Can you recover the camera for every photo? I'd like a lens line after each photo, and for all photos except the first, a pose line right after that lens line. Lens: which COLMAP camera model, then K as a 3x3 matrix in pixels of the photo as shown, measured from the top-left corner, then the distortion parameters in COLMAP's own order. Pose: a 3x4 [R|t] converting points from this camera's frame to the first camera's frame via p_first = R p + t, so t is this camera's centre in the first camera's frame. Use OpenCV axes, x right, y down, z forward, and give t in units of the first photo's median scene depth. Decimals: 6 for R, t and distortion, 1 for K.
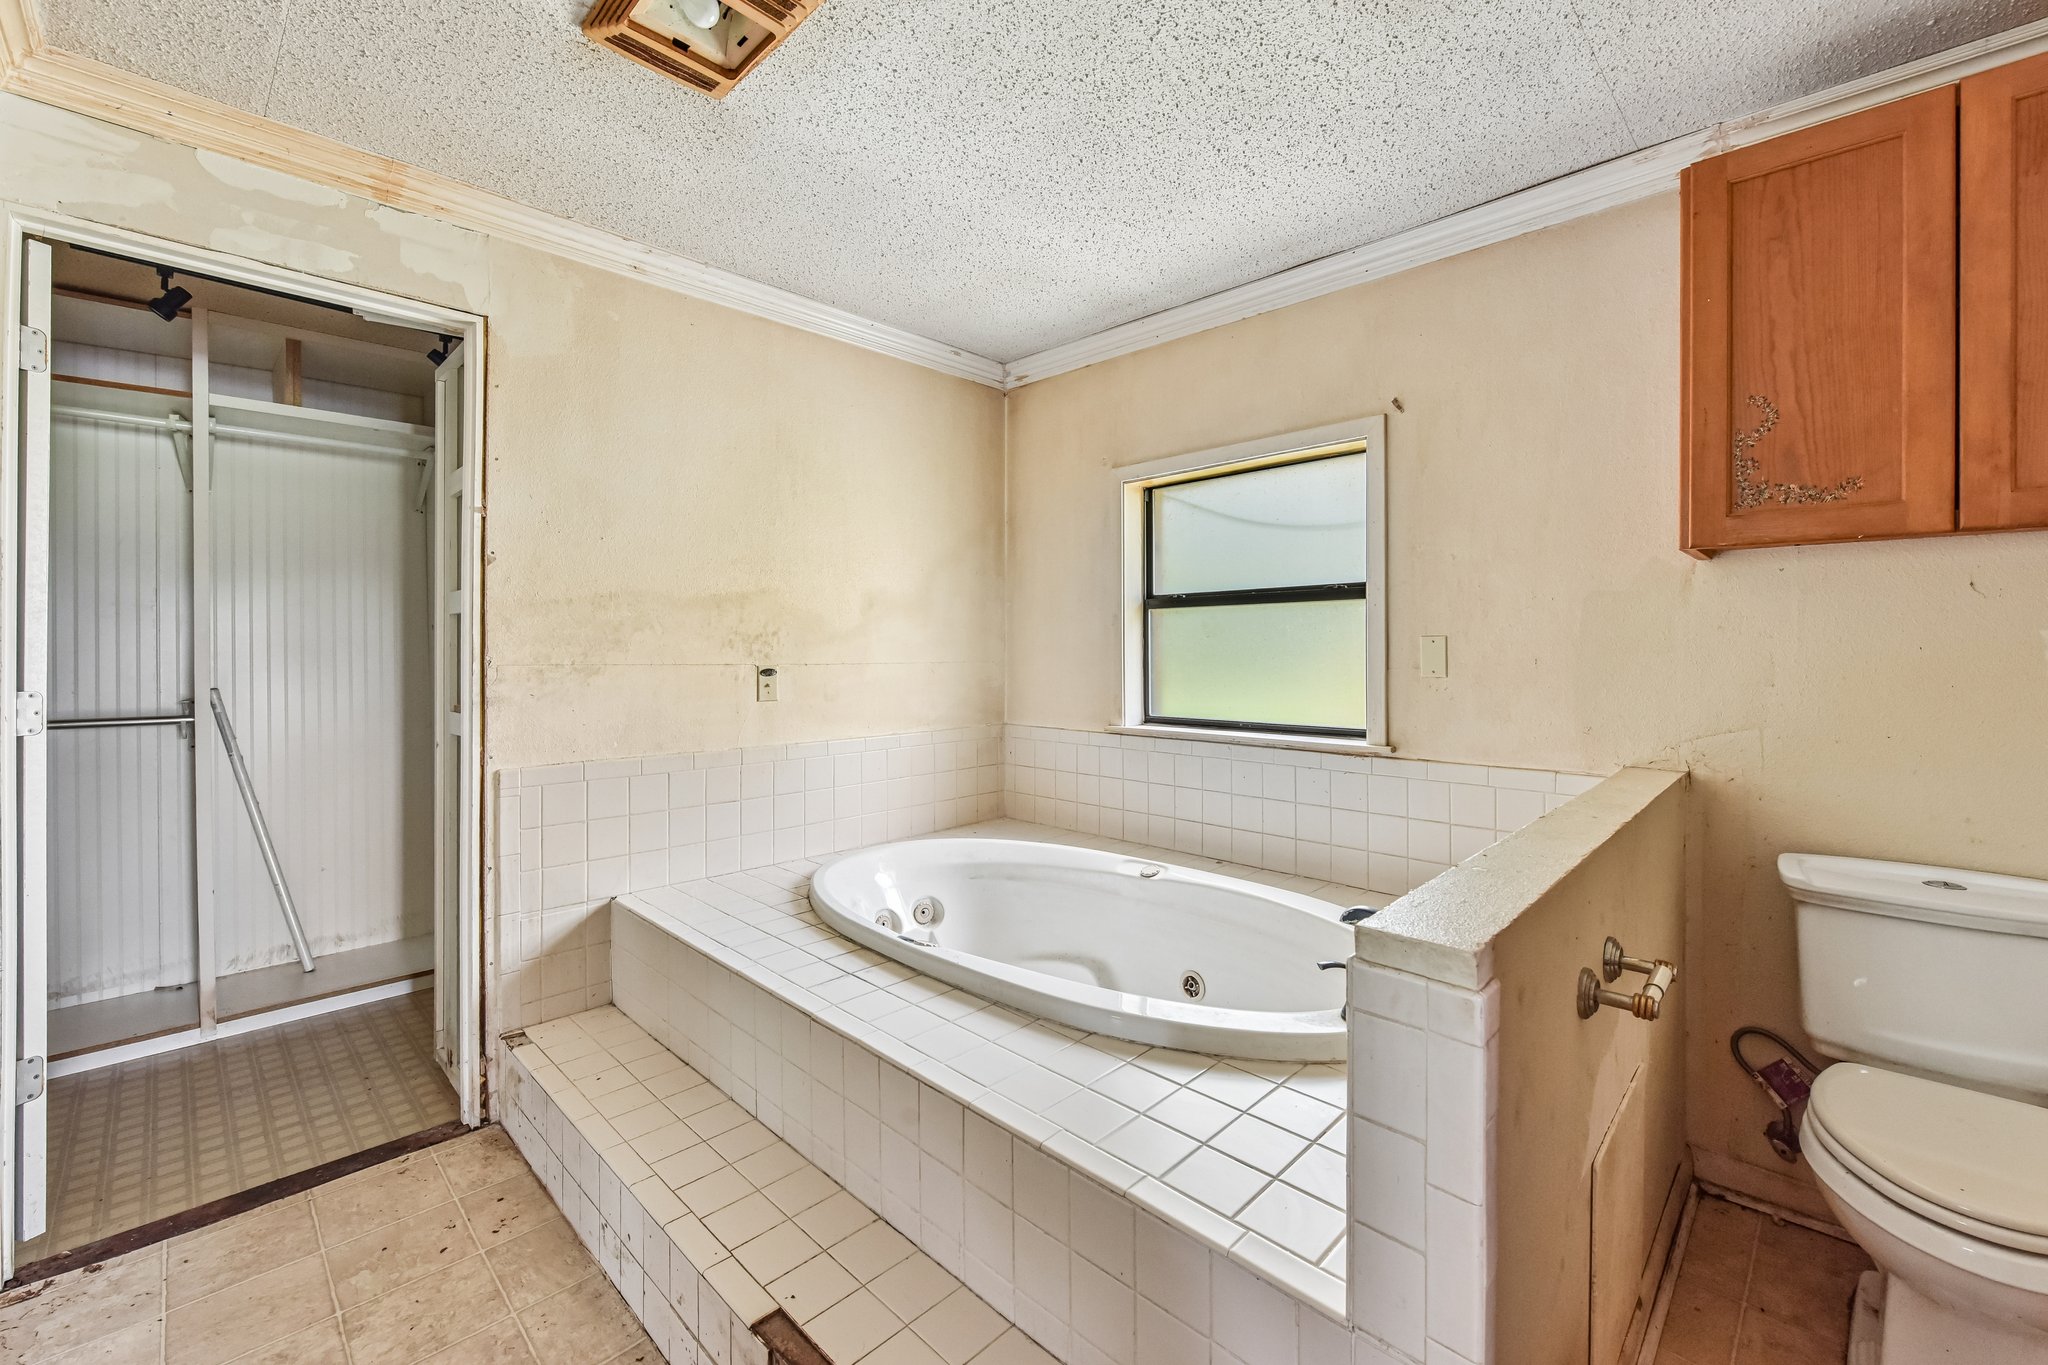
lens RADIAL K [[836.0, 0, 1033.9], [0, 836.0, 648.0], [0, 0, 1]] dist [-0.004741, -0.000242]
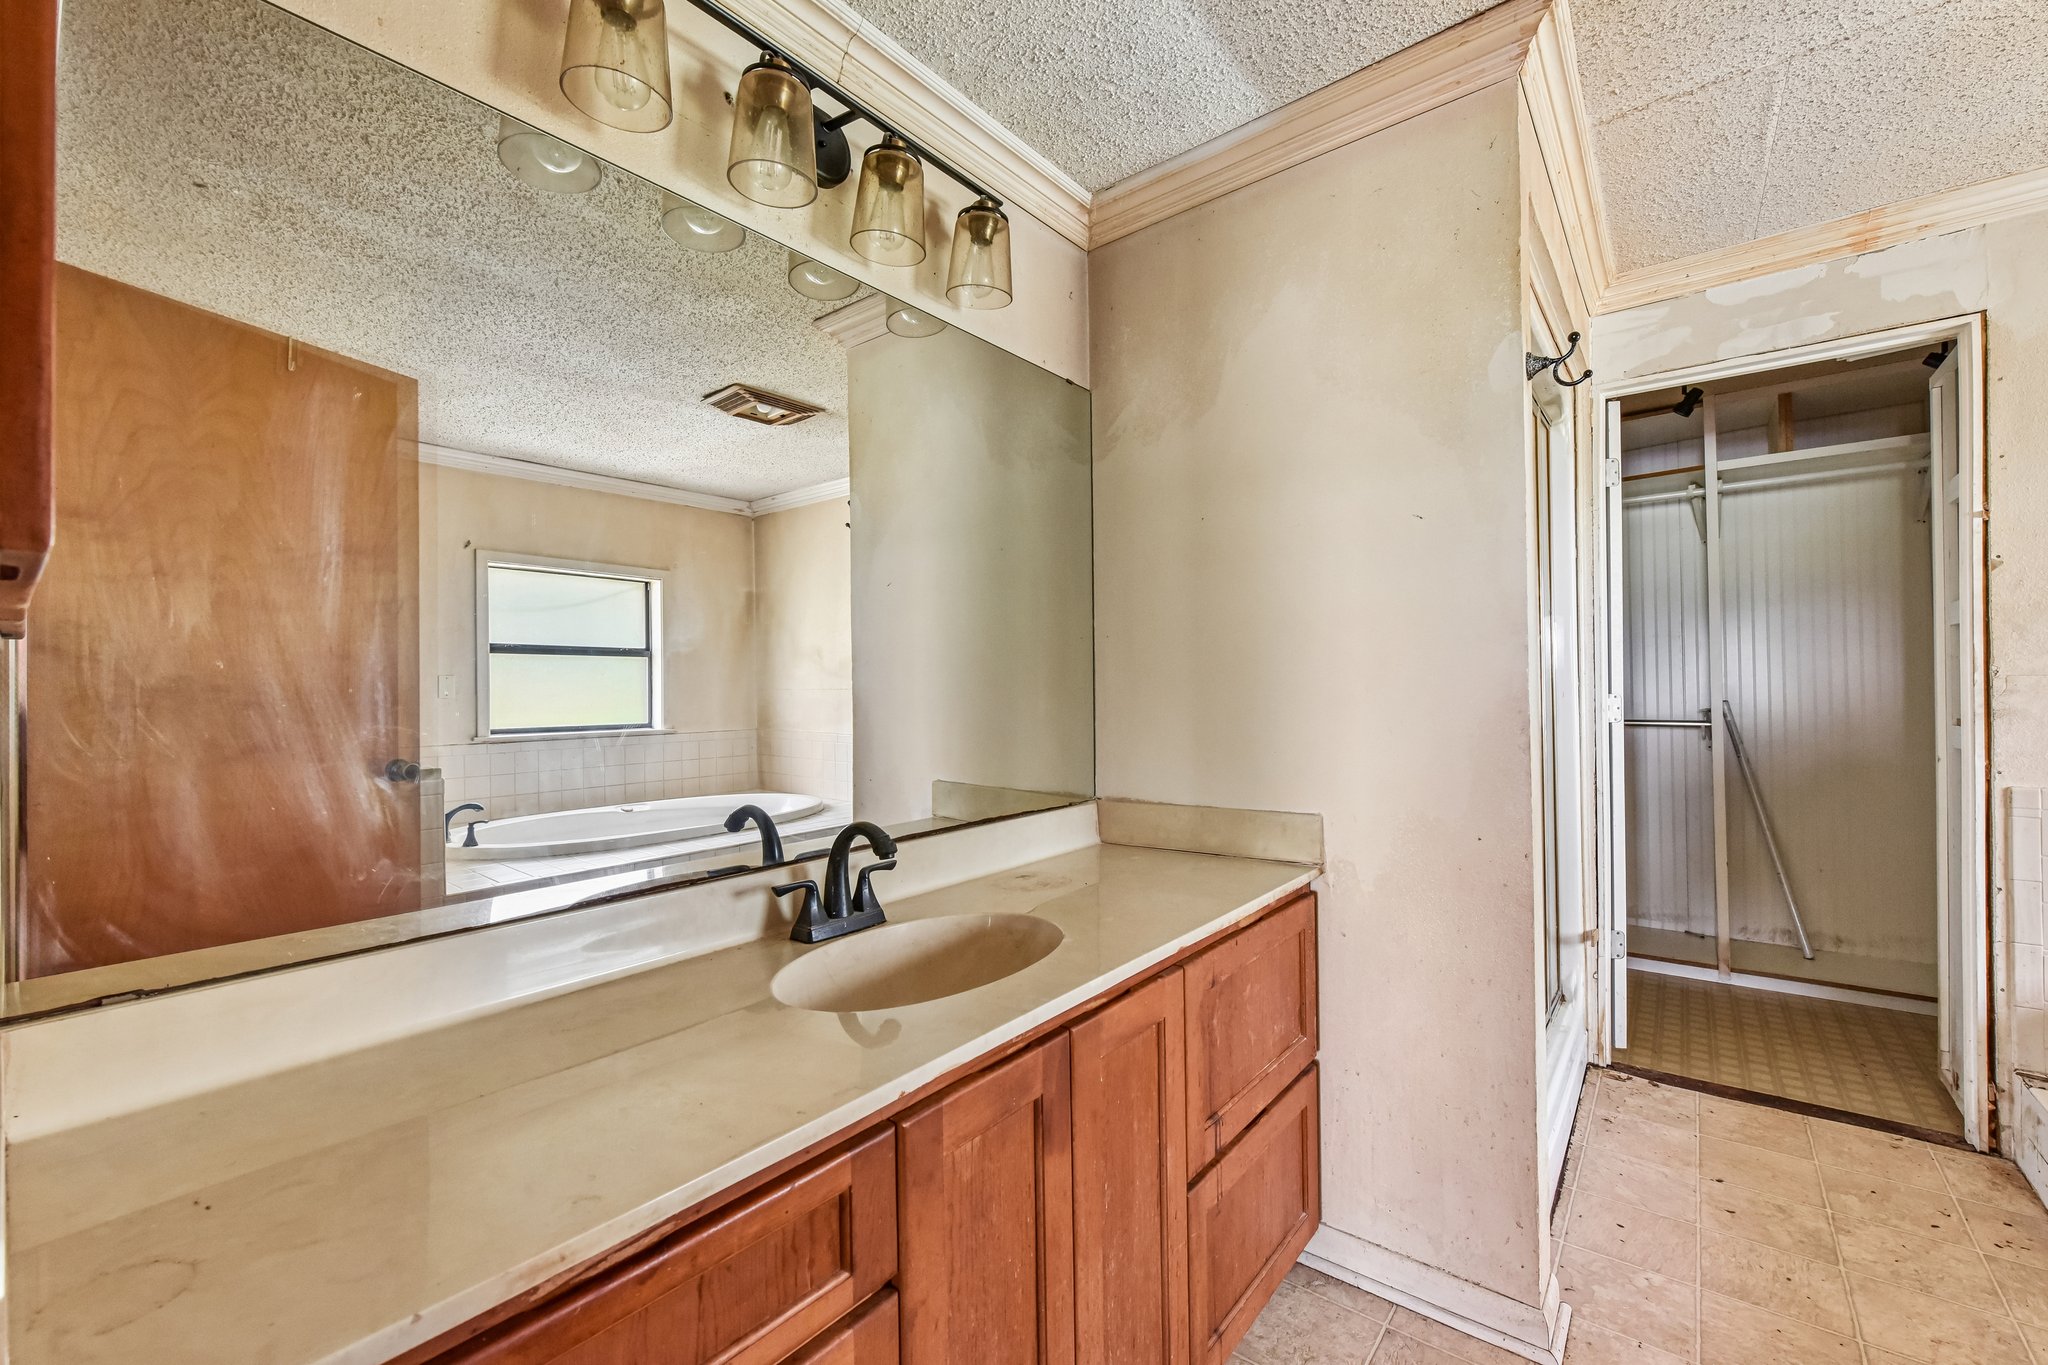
lens RADIAL K [[836.0, 0, 1025.3], [0, 836.0, 679.2], [0, 0, 1]] dist [-0.004741, -0.000242]
pose [[0.096390, -0.007777, -0.995313, 0.178714], [0.010291, 0.999924, -0.006816, 0.019844], [0.995290, -0.009586, 0.096463, -0.188451]]
